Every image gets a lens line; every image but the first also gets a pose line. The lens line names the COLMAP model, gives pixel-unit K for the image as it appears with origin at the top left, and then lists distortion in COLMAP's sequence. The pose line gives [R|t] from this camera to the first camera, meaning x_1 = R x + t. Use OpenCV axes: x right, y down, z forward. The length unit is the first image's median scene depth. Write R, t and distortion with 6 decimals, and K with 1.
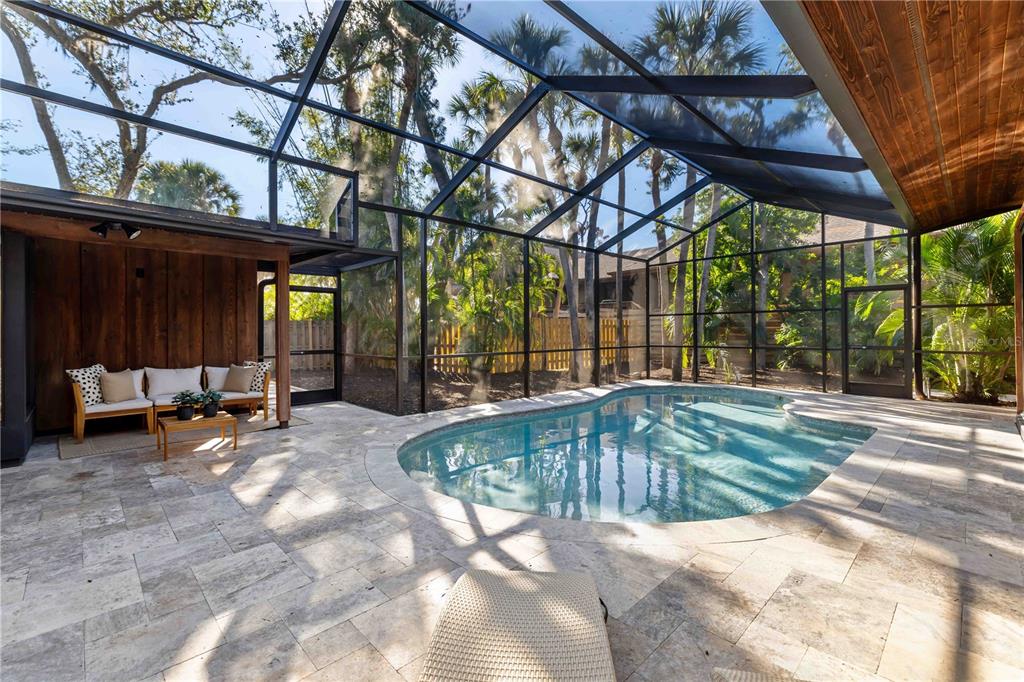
lens RADIAL K [[442.9, 0, 510.4], [0, 442.9, 334.0], [0, 0, 1]] dist [-0.002568, 0.001224]
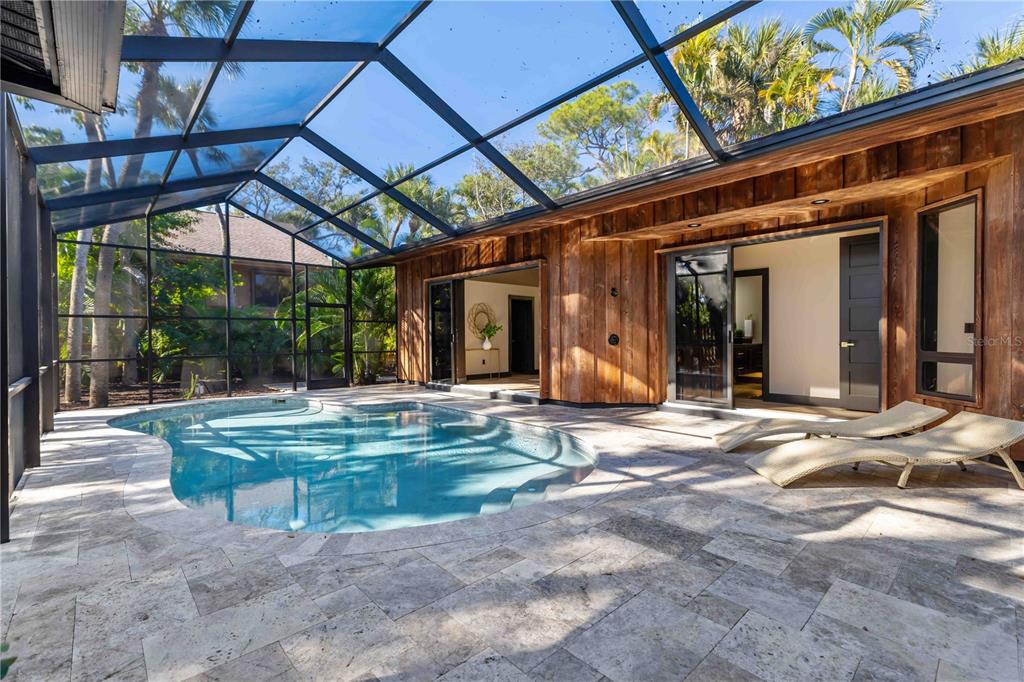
lens RADIAL K [[442.9, 0, 516.5], [0, 442.9, 341.3], [0, 0, 1]] dist [-0.002568, 0.001224]
pose [[0.027933, -0.006675, 0.999588, -1.459419], [0.011777, 0.999911, 0.006348, 0.001439], [-0.999540, 0.011594, 0.028009, 1.319964]]
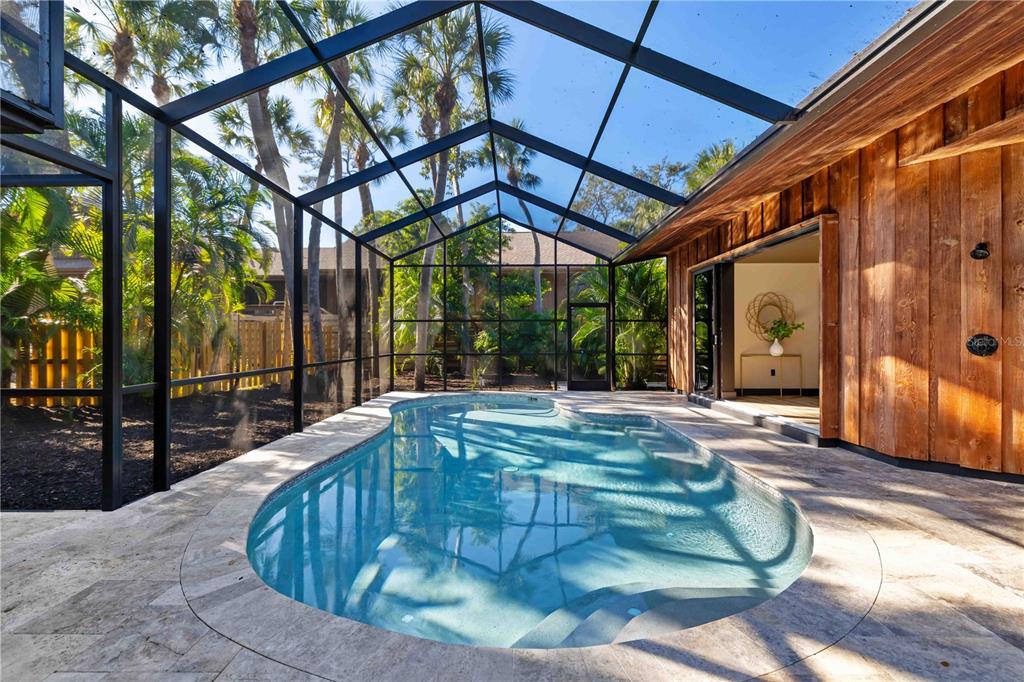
lens RADIAL K [[442.9, 0, 511.8], [0, 442.9, 340.3], [0, 0, 1]] dist [-0.002568, 0.001224]
pose [[0.705542, 0.001469, 0.708667, -0.711795], [0.001208, 0.999994, -0.003276, 0.005230], [-0.708667, 0.003168, 0.705536, 0.851498]]
